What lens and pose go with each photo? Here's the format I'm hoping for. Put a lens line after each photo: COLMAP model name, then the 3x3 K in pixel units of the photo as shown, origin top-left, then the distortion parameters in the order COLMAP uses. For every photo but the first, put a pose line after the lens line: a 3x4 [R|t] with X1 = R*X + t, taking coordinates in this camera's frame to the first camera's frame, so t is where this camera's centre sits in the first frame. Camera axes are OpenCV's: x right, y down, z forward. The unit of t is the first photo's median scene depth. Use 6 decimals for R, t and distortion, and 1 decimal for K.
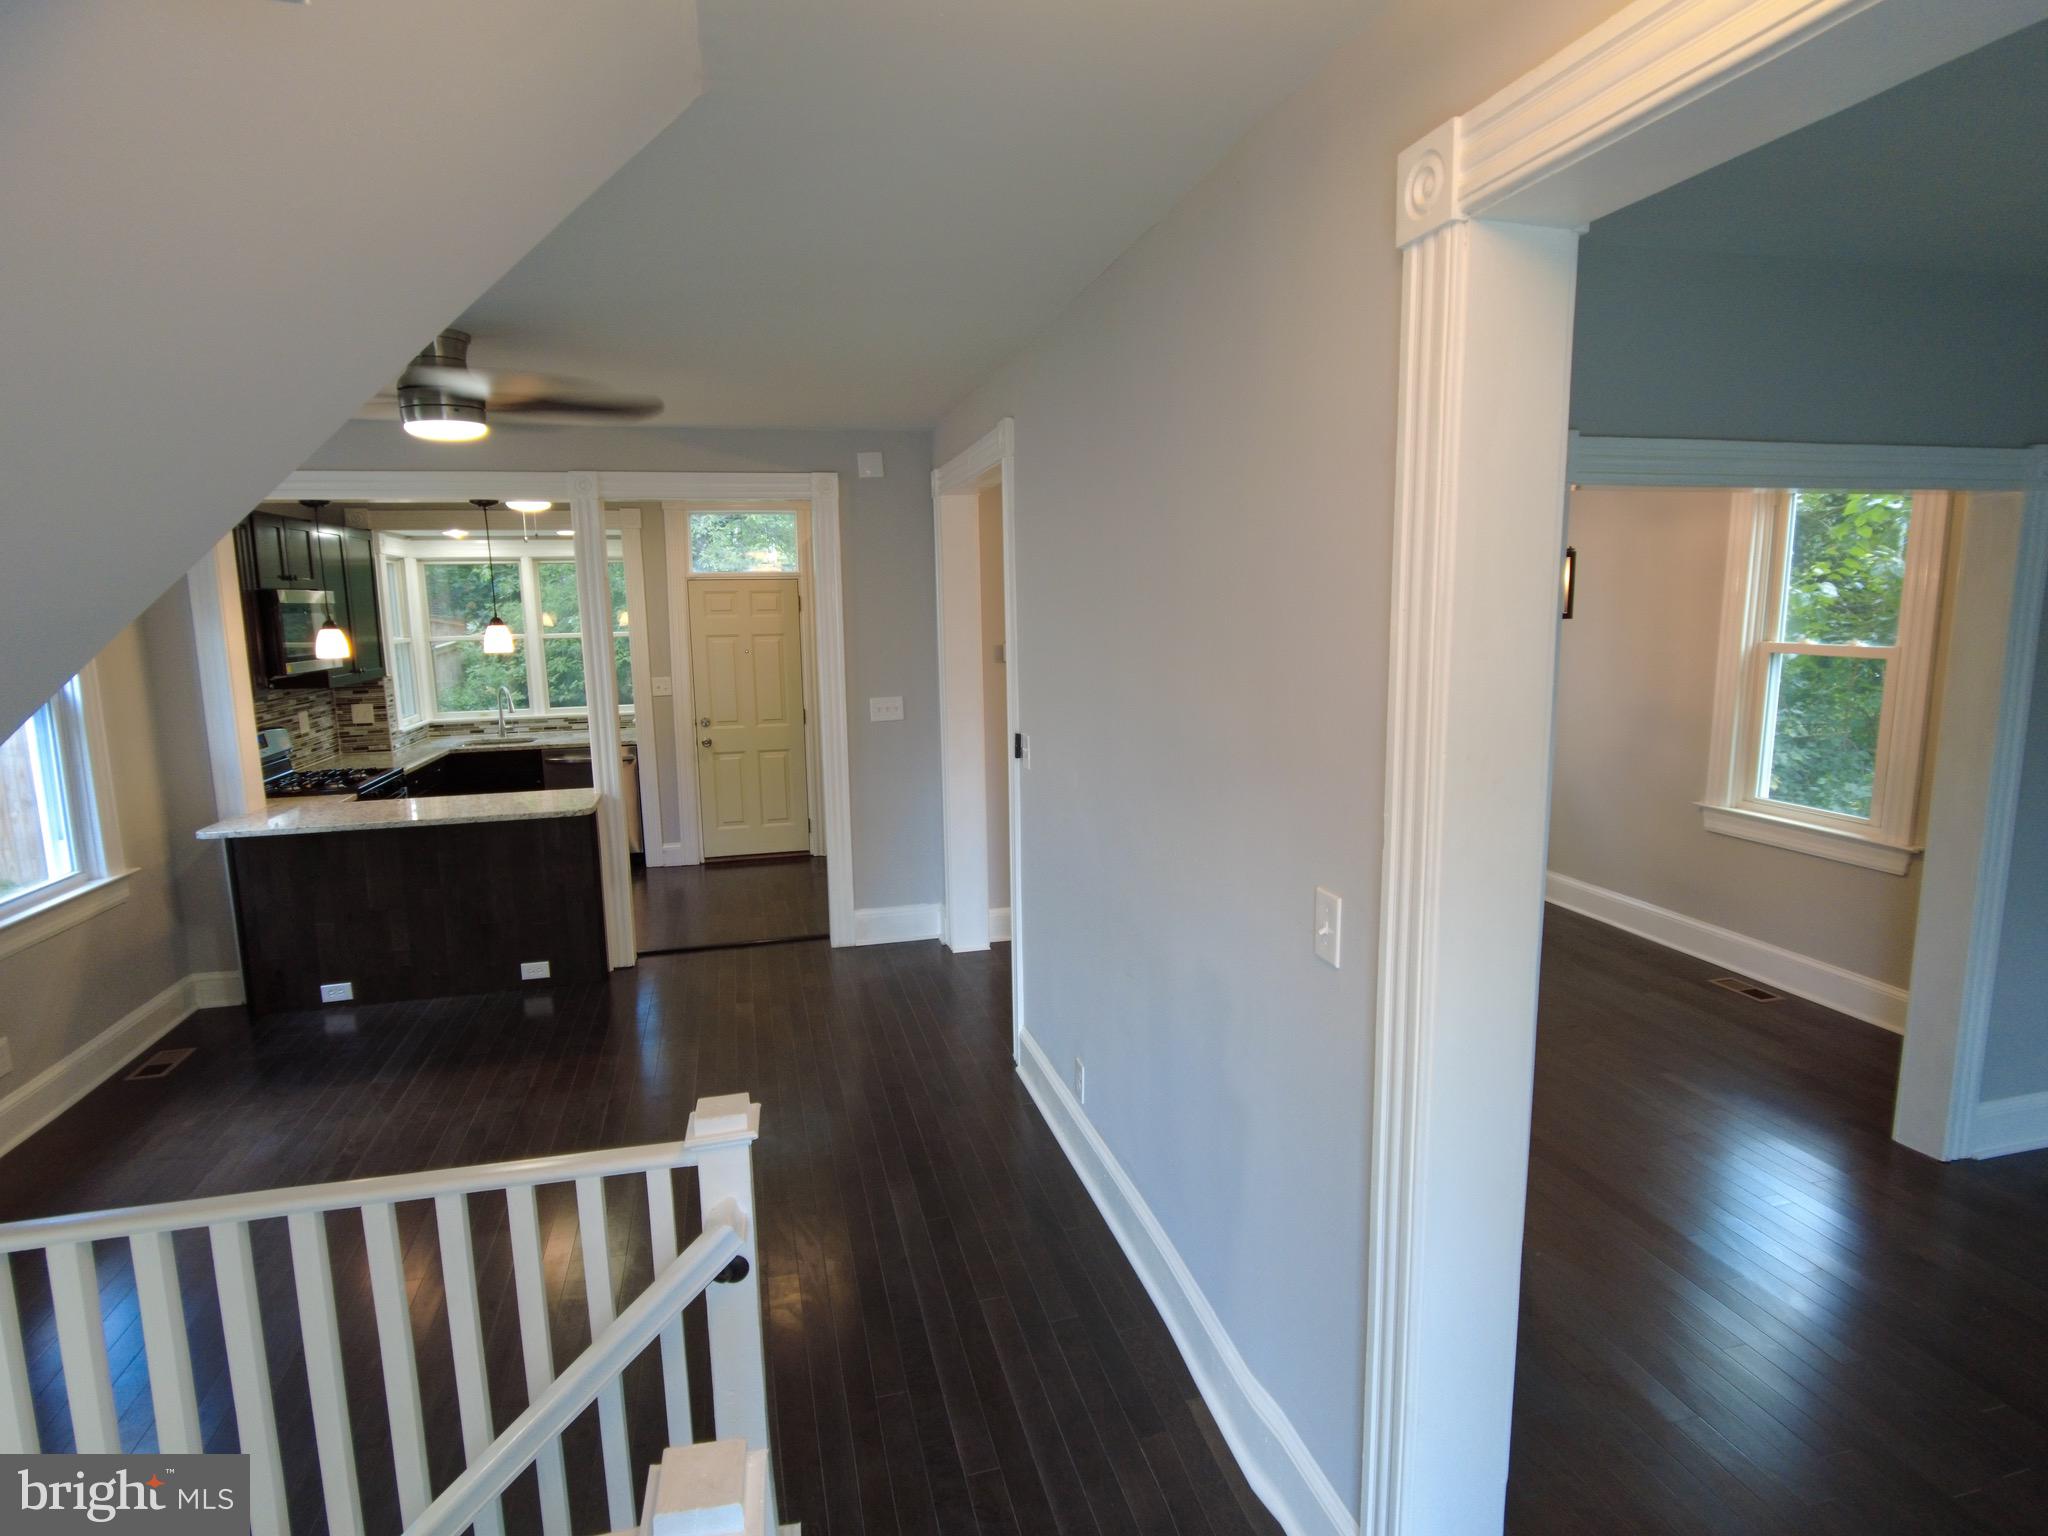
lens RADIAL K [[1083.8, 0, 1021.2], [0, 1083.8, 762.9], [0, 0, 1]] dist [0.002330, -0.009840]
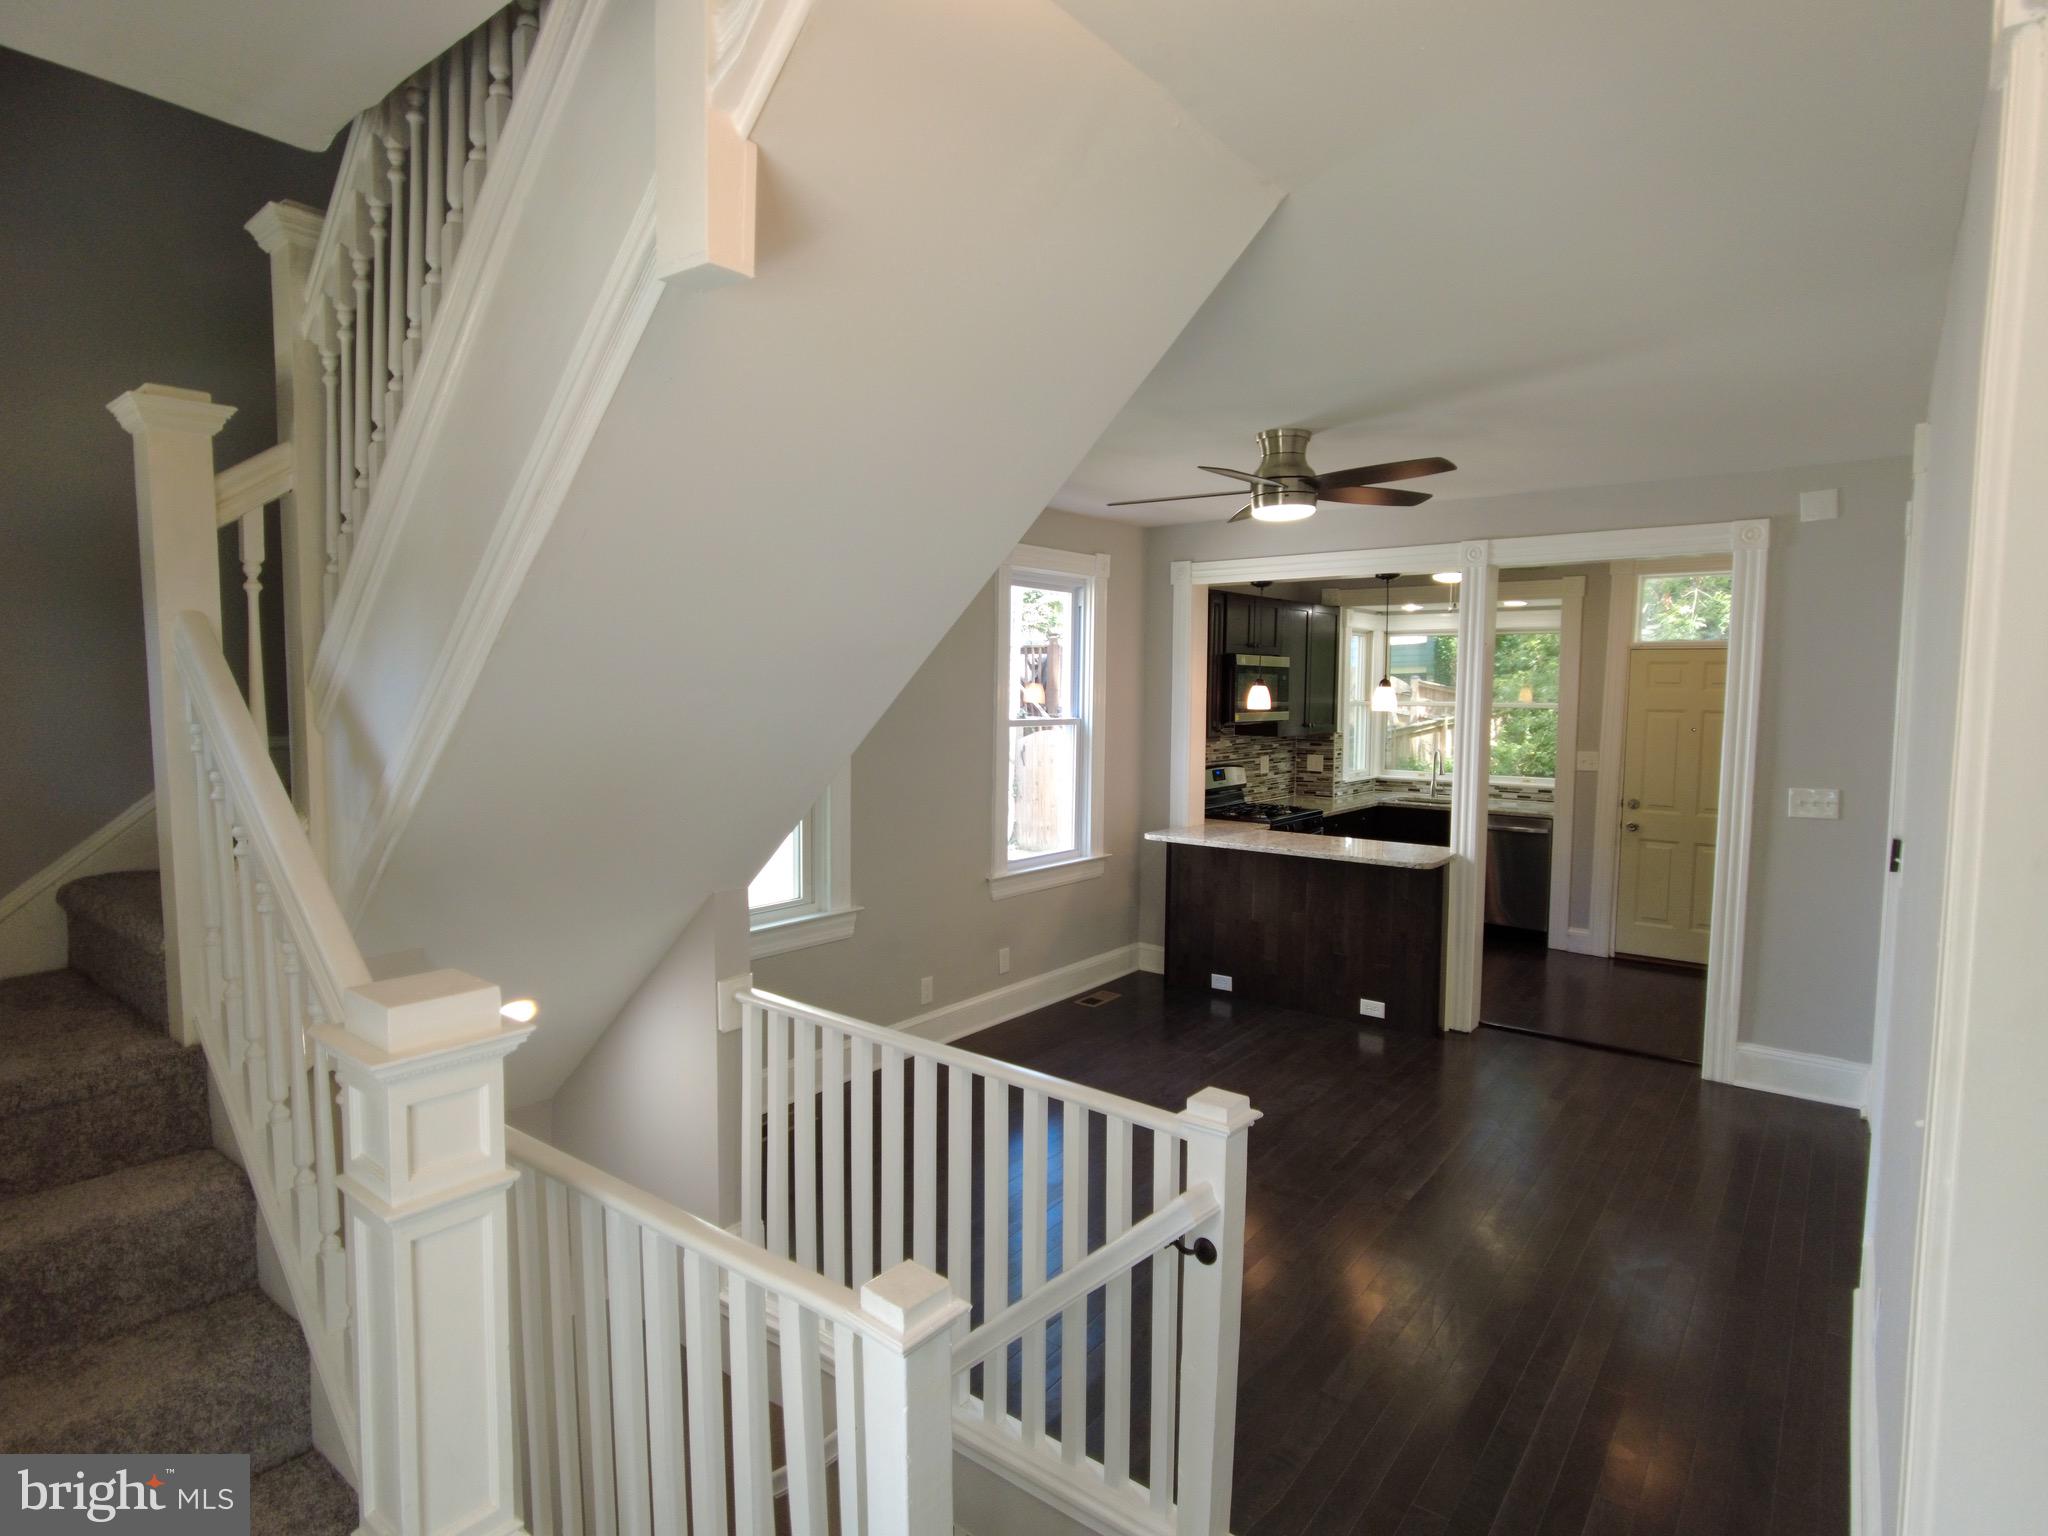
lens RADIAL K [[1083.8, 0, 1021.2], [0, 1083.8, 762.9], [0, 0, 1]] dist [0.002330, -0.009840]
pose [[0.607526, 0.079669, -0.790295, 0.148881], [-0.137512, 0.990483, -0.005860, 0.005795], [0.782306, 0.112235, 0.612699, 0.047353]]
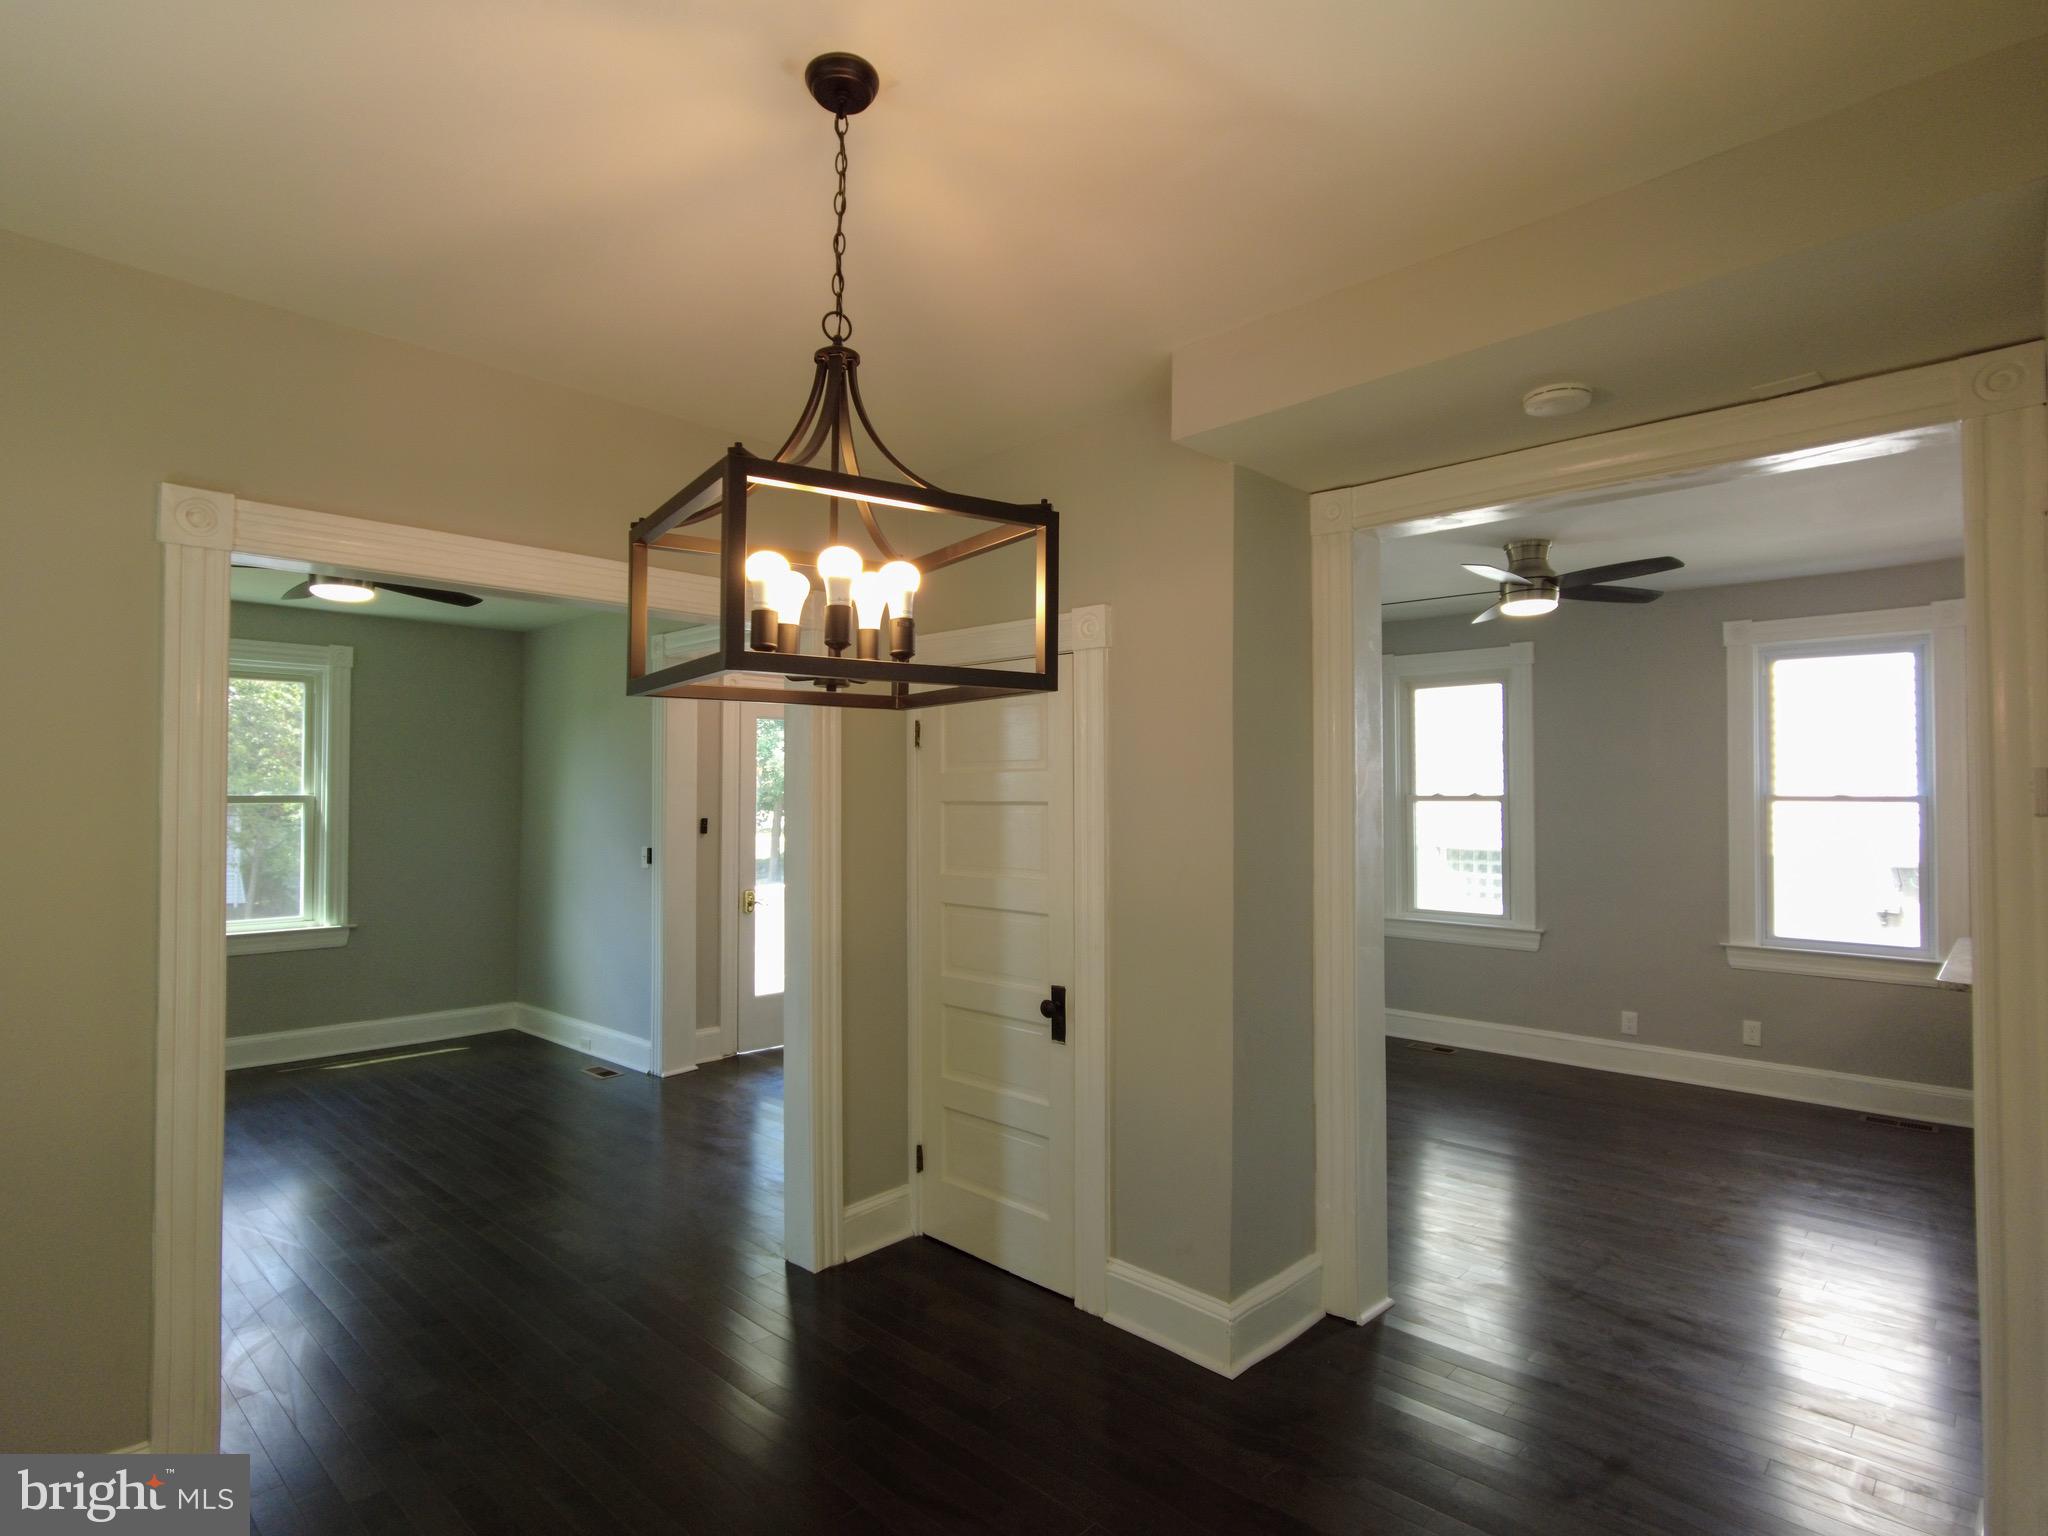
lens RADIAL K [[1083.8, 0, 1021.2], [0, 1083.8, 762.9], [0, 0, 1]] dist [0.002330, -0.009840]
pose [[-0.851804, 0.008948, -0.523783, 0.438173], [-0.066714, 0.989860, 0.125403, -0.136626], [0.519594, 0.141763, -0.842570, 1.083768]]
